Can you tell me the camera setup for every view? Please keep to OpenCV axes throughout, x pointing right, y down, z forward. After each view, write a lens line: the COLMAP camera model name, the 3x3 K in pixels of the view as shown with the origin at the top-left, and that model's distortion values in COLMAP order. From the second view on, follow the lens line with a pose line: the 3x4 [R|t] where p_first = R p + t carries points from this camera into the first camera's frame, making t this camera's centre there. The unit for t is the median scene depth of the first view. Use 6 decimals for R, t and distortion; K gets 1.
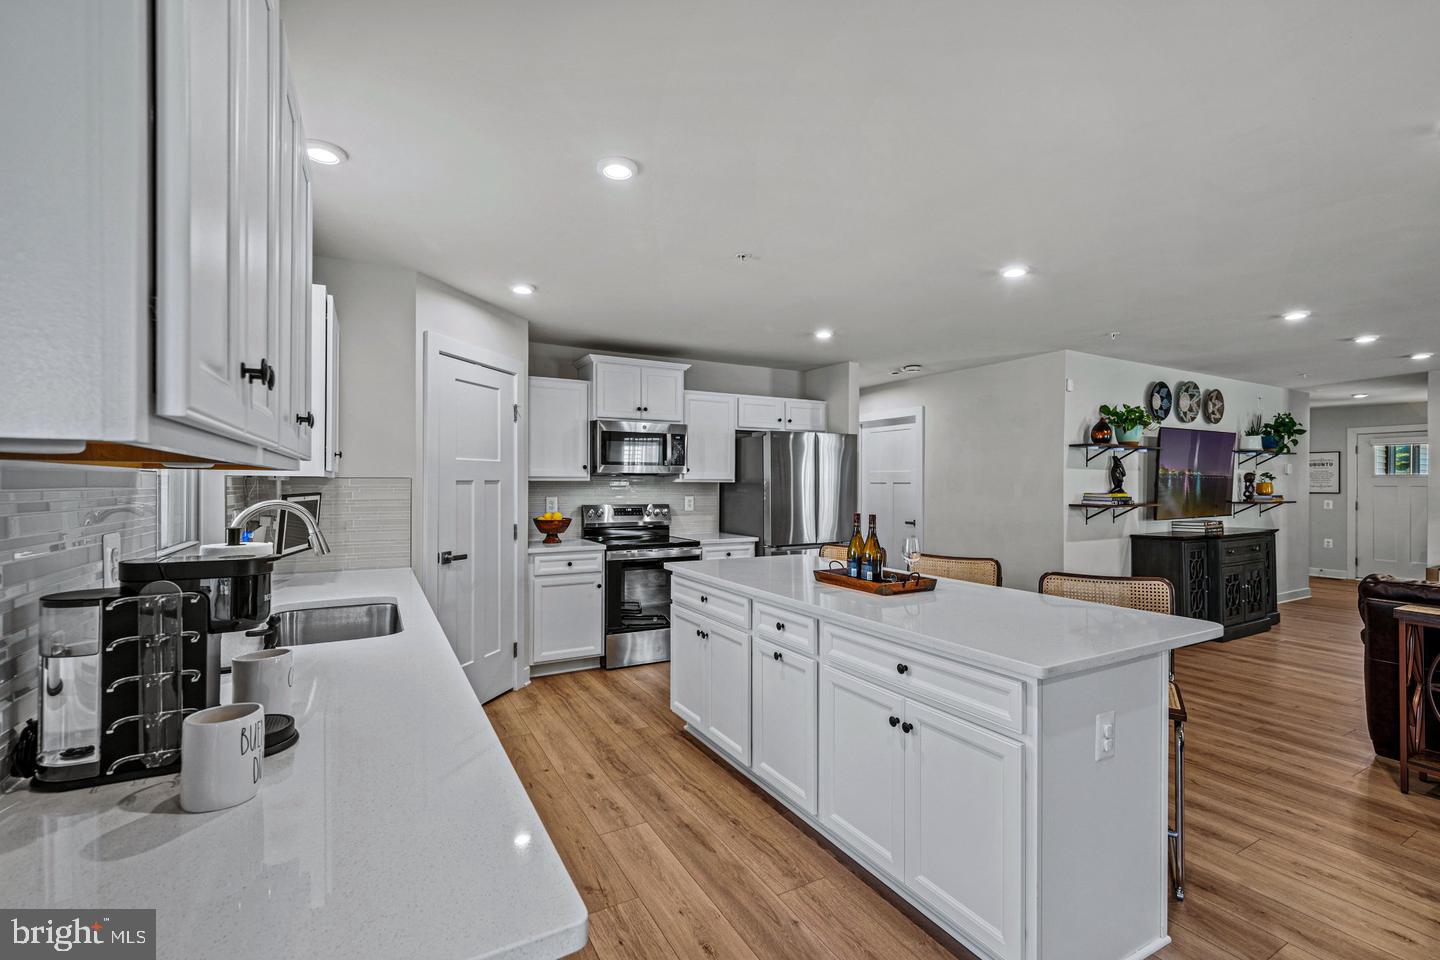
lens RADIAL K [[610.3, 0, 716.6], [0, 610.3, 482.9], [0, 0, 1]] dist [-0.003472, 0.000649]
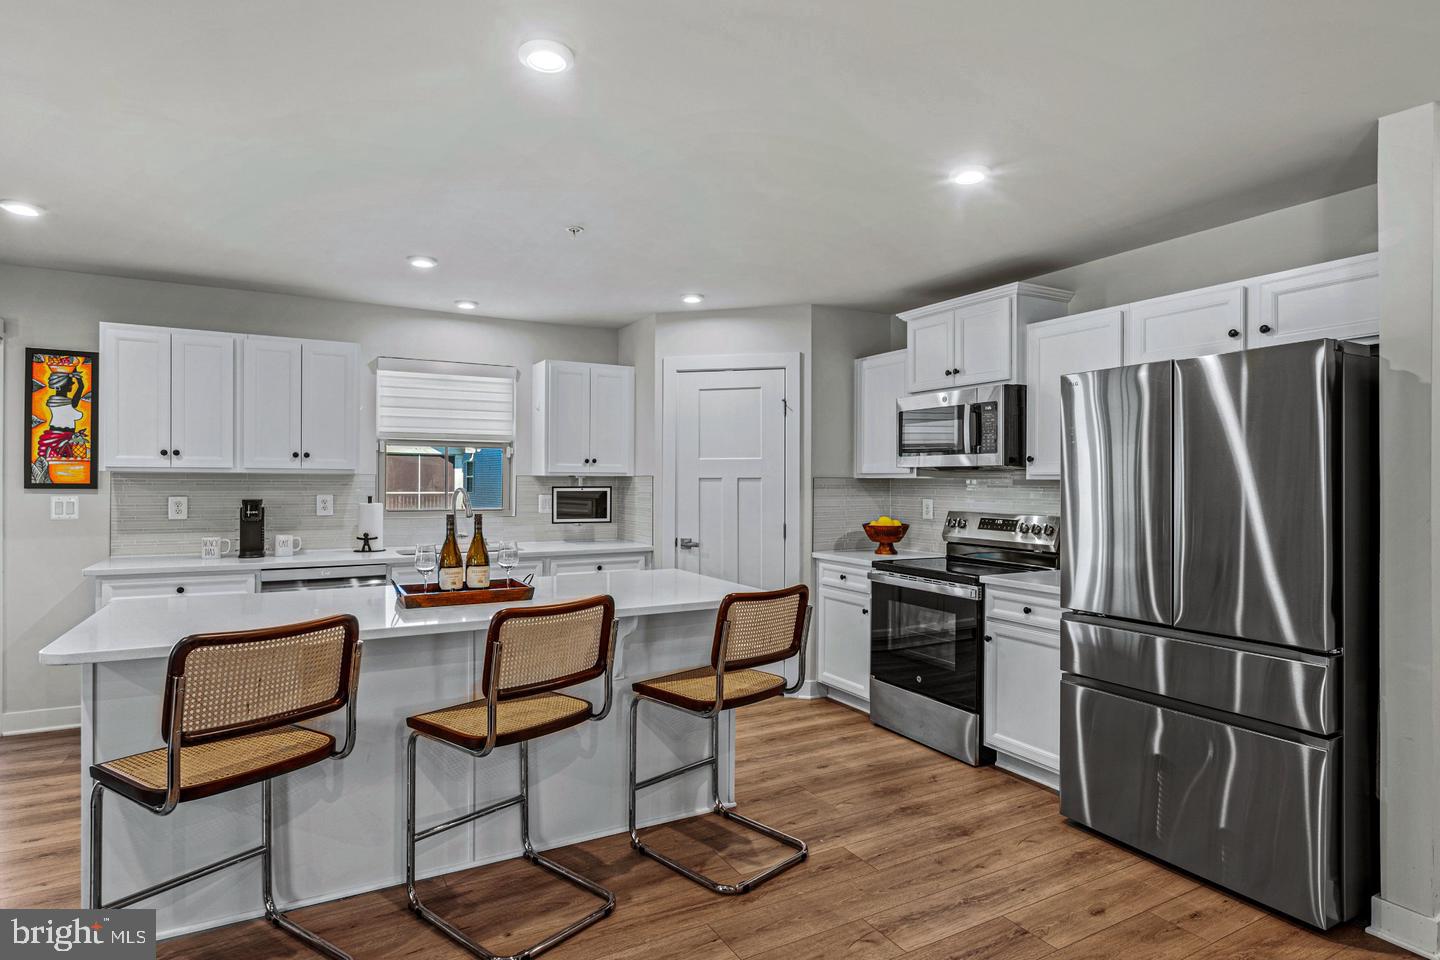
lens RADIAL K [[778.5, 0, 723.7], [0, 778.5, 477.1], [0, 0, 1]] dist [-0.002929, -0.002508]
pose [[0.007168, -0.008239, -0.999940, 0.763835], [-0.005059, 0.999953, -0.008275, 0.004701], [0.999962, 0.005118, 0.007126, 0.761602]]
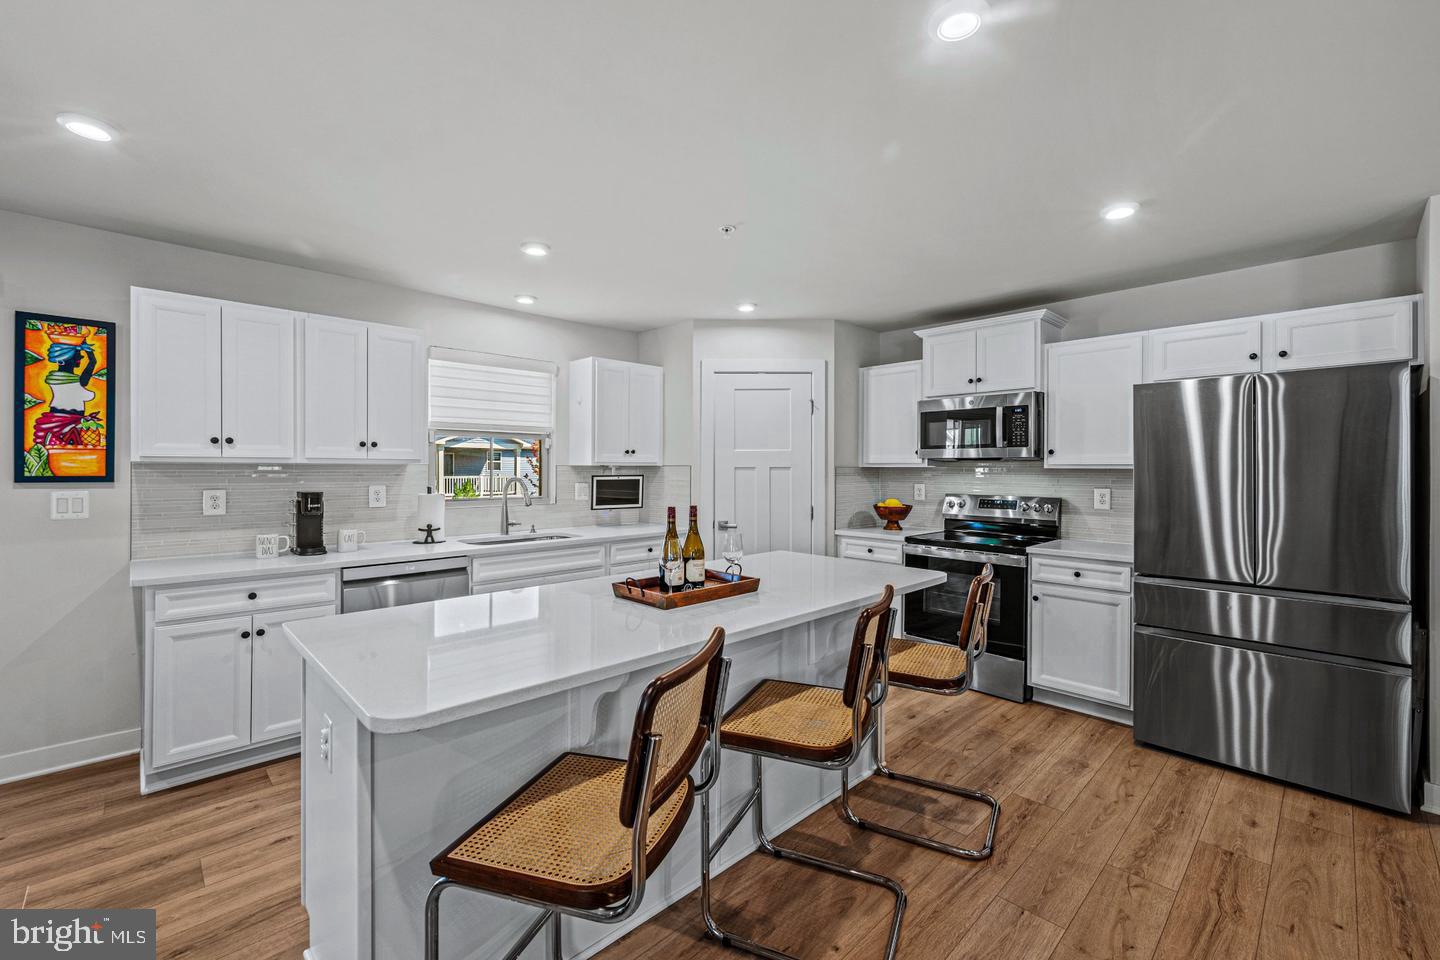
lens RADIAL K [[610.3, 0, 719.8], [0, 610.3, 467.8], [0, 0, 1]] dist [-0.003472, 0.000649]
pose [[0.270063, -0.003435, -0.962837, 0.601333], [-0.001519, 0.999991, -0.003993, 0.001795], [0.962842, 0.002542, 0.270055, 0.454911]]
